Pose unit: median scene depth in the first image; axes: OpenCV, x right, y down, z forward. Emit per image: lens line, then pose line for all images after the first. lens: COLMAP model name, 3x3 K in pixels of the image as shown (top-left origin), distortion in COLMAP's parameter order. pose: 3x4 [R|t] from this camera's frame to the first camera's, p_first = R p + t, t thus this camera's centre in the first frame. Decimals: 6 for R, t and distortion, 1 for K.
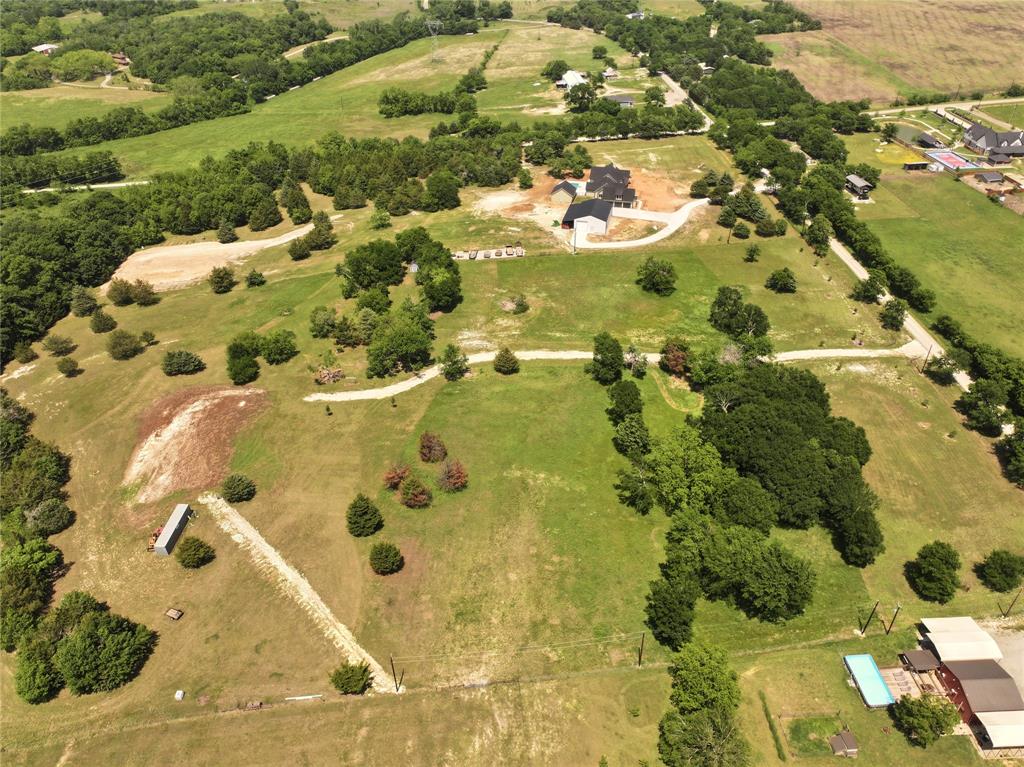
lens RADIAL K [[710.7, 0, 512.0], [0, 710.7, 383.5], [0, 0, 1]] dist [0.006970, 0.002912]
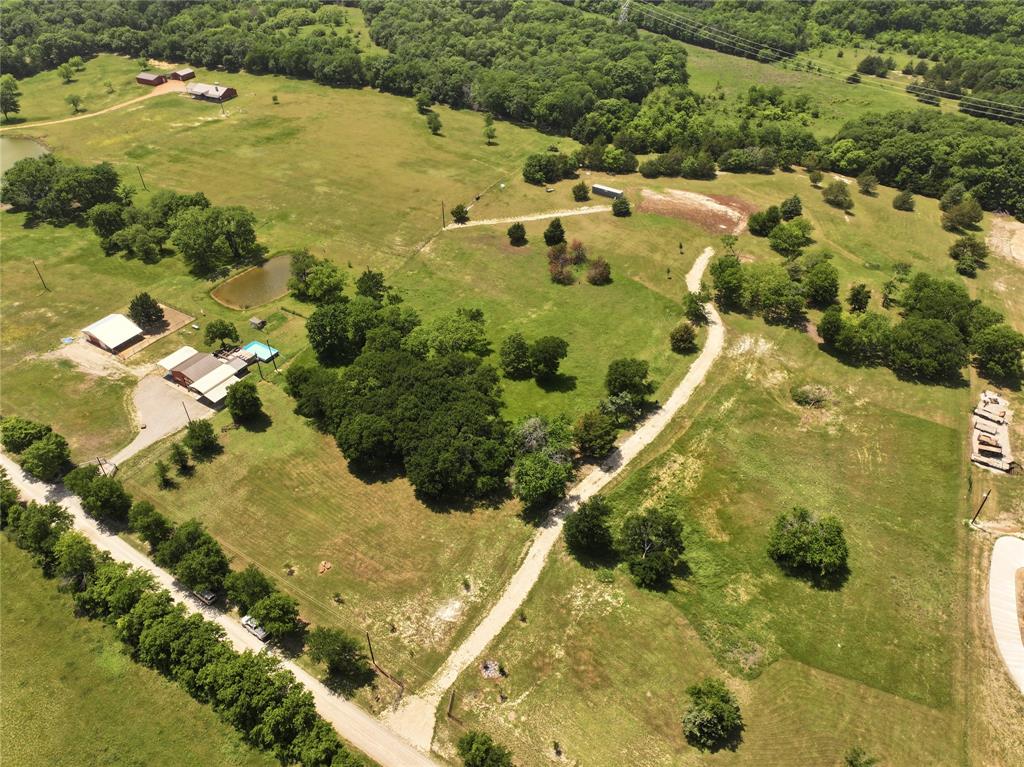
lens RADIAL K [[710.7, 0, 512.0], [0, 710.7, 383.5], [0, 0, 1]] dist [0.006970, 0.002912]
pose [[-0.567656, 0.531392, -0.628800, 0.905160], [-0.469484, 0.418469, 0.777476, -0.761632], [0.676278, 0.736550, 0.011934, 1.064559]]
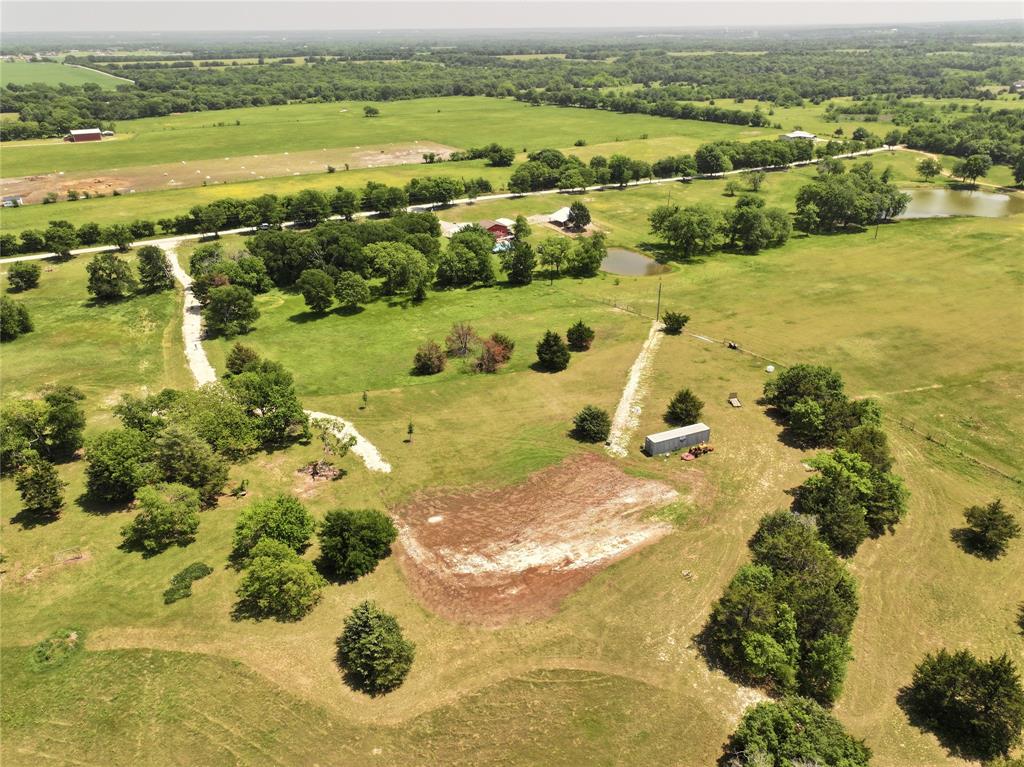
lens RADIAL K [[710.7, 0, 512.0], [0, 710.7, 383.5], [0, 0, 1]] dist [0.006970, 0.002912]
pose [[-0.456080, -0.401446, 0.794249, -0.933653], [0.520473, 0.603608, 0.603958, -0.398632], [-0.721872, 0.688839, -0.066352, 1.053547]]
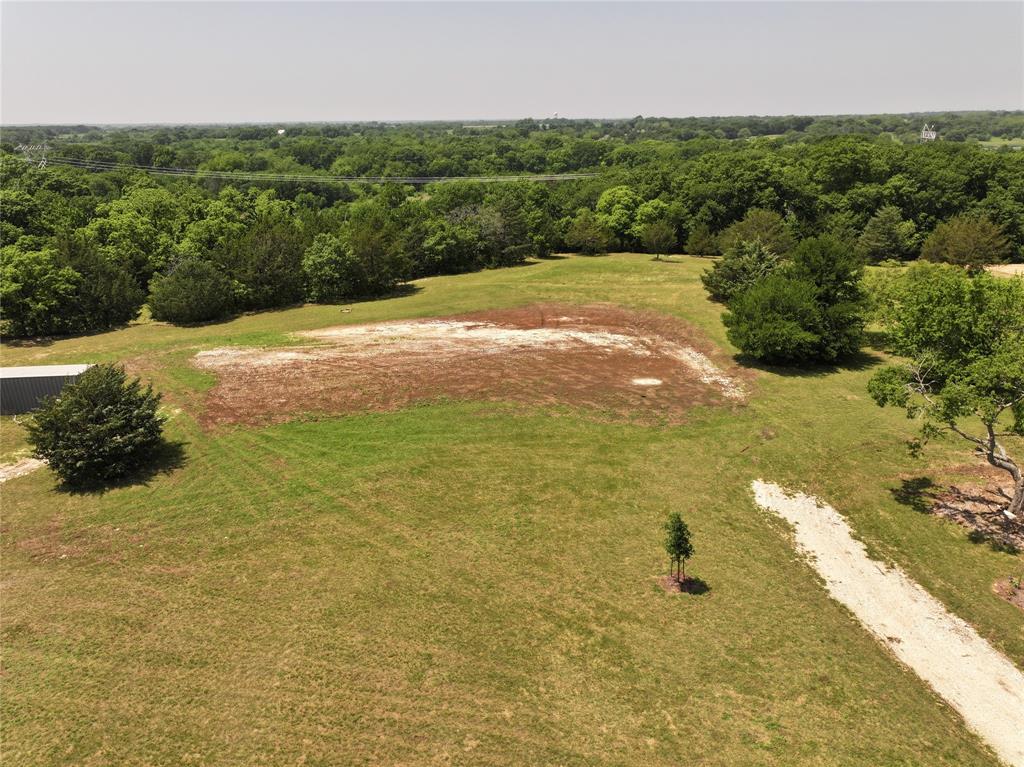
lens RADIAL K [[710.7, 0, 512.0], [0, 710.7, 383.5], [0, 0, 1]] dist [0.006970, 0.002912]
pose [[0.069899, 0.348971, -0.934523, -0.135687], [-0.567185, 0.784556, 0.250546, -0.013395], [0.820619, 0.512534, 0.252770, 1.014070]]
